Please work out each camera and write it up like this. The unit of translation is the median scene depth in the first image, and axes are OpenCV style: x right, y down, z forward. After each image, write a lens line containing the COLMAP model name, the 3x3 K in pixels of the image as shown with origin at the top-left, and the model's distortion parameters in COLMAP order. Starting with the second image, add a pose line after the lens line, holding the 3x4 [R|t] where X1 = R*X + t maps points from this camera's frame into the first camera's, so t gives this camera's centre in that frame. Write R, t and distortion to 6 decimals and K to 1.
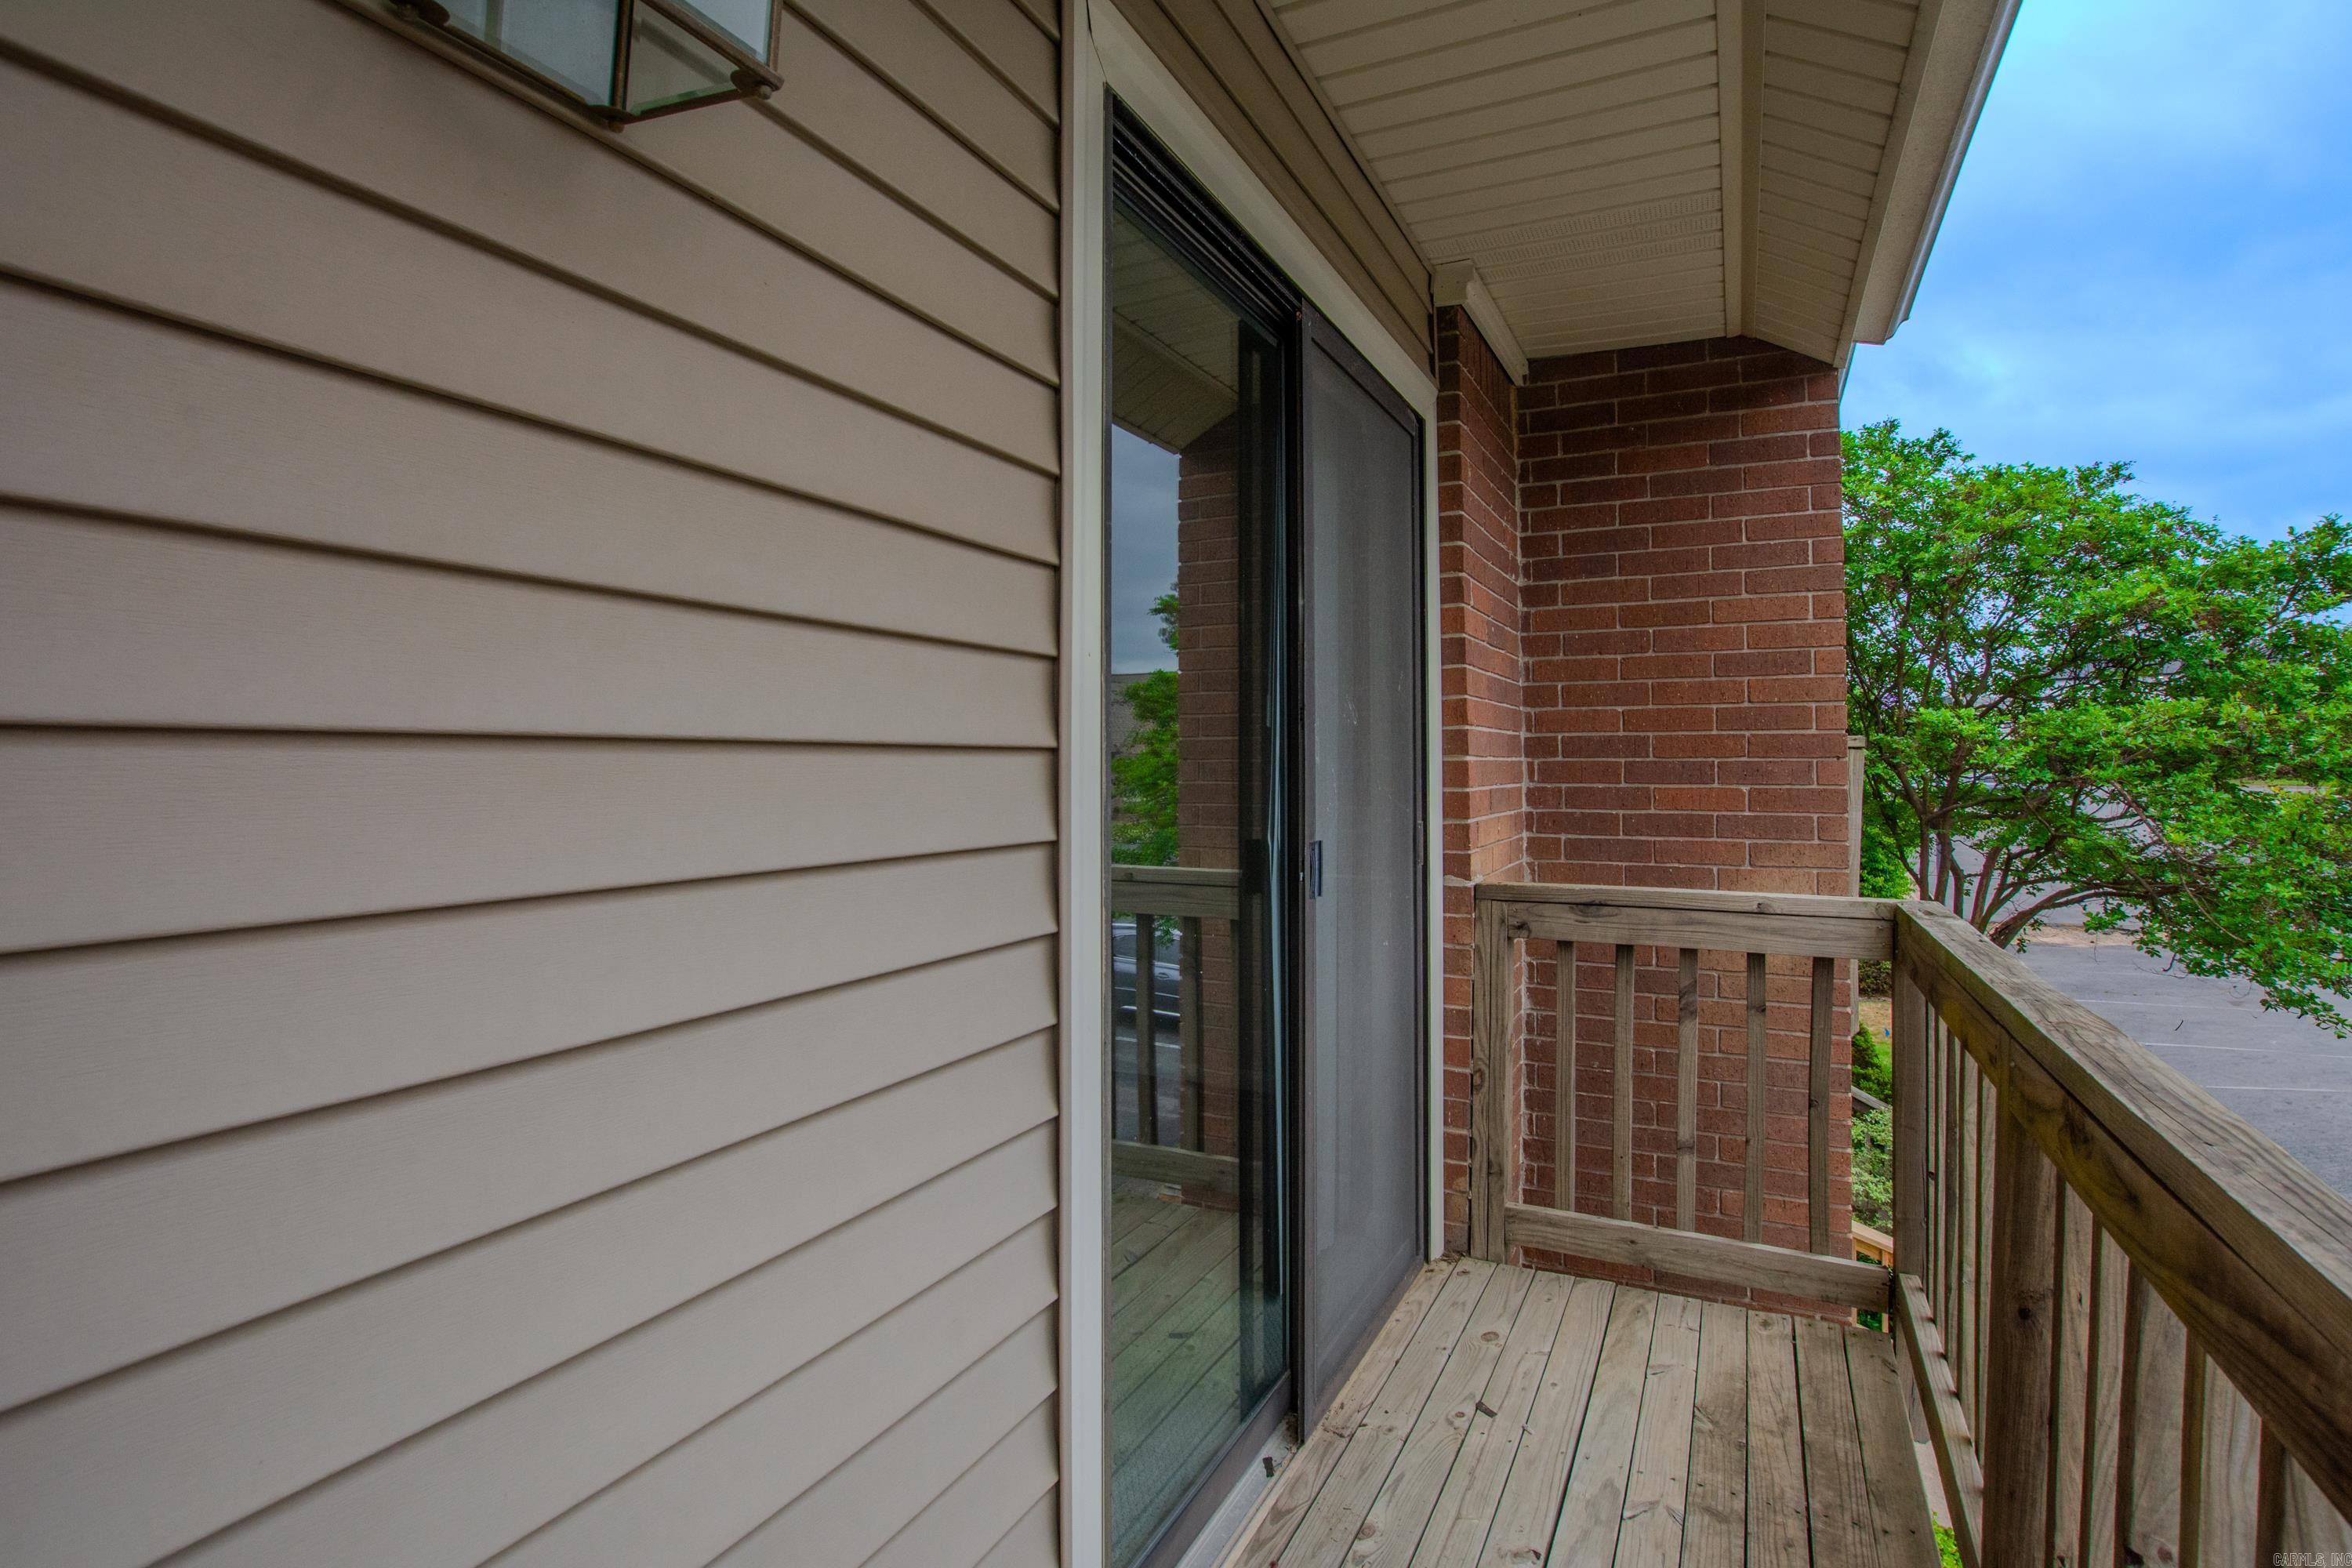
lens RADIAL K [[1088.5, 0, 1245.1], [0, 1088.5, 731.0], [0, 0, 1]] dist [-0.033122, 0.000461]
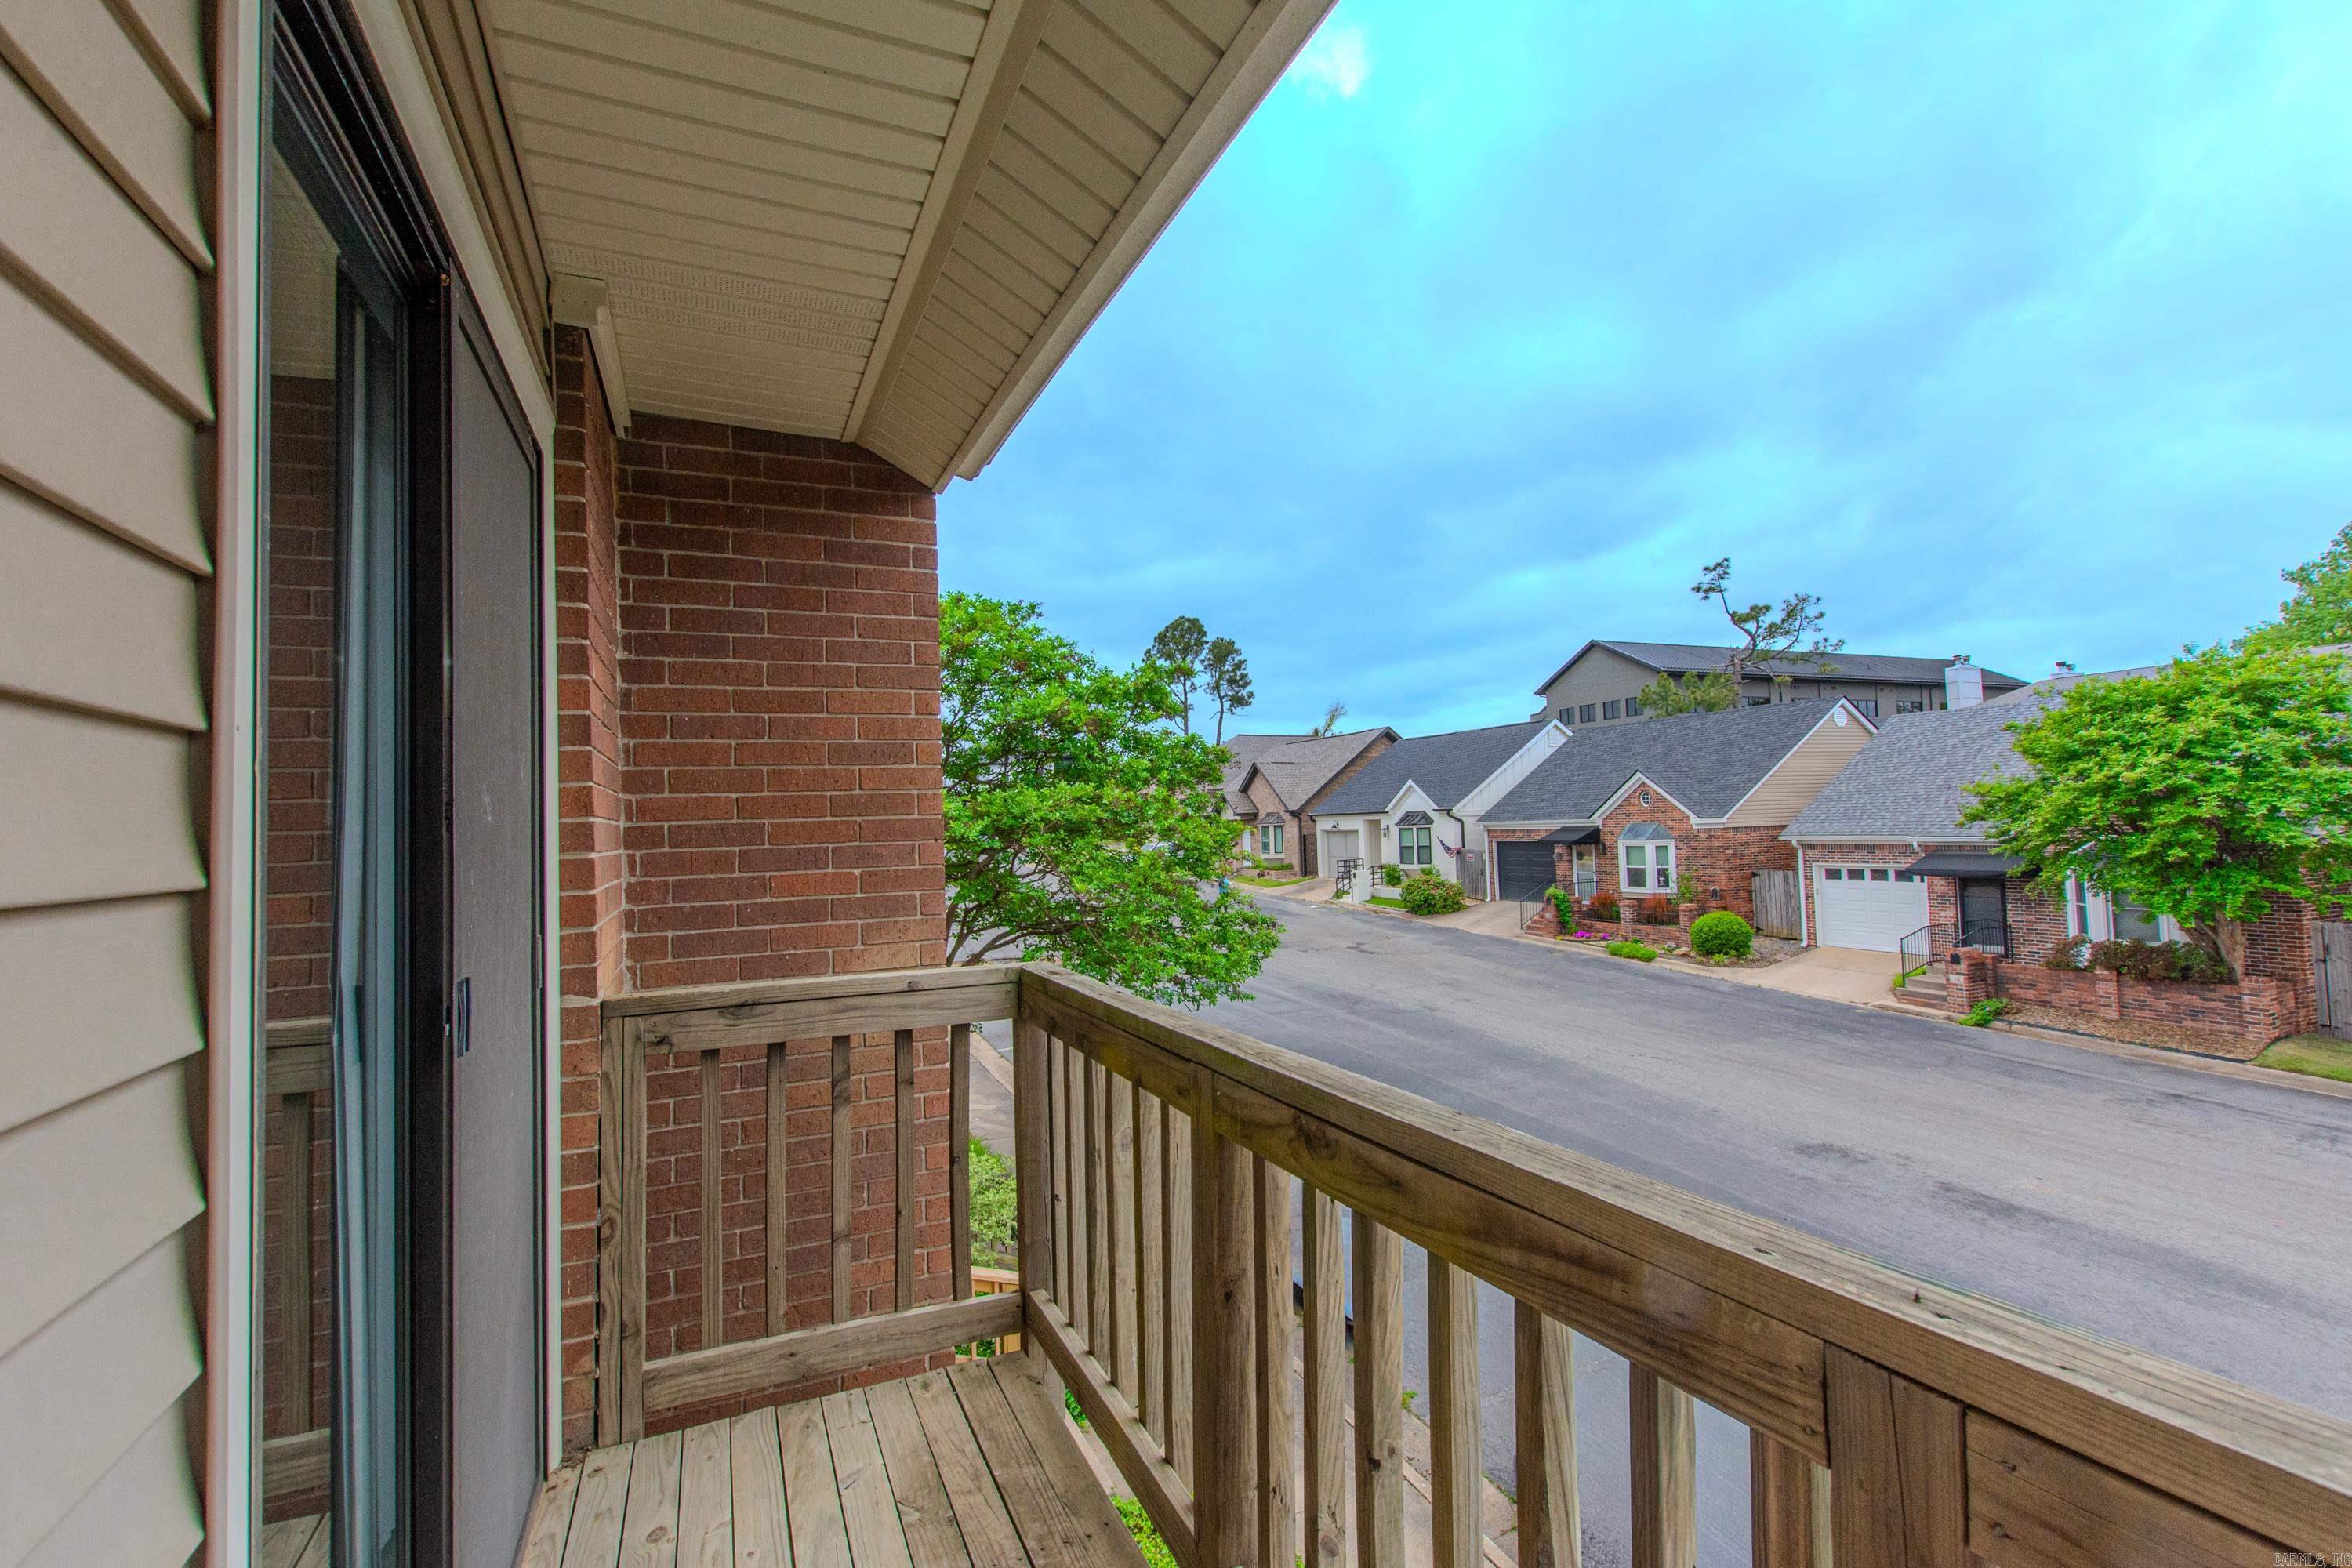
lens RADIAL K [[1041.8, 0, 1194.1], [0, 1041.8, 778.6], [0, 0, 1]] dist [0.003867, 0.000247]
pose [[0.669610, 0.012670, 0.742605, -0.089880], [0.010116, 0.999606, -0.026176, -0.009186], [-0.742644, 0.025040, 0.669218, 0.091490]]
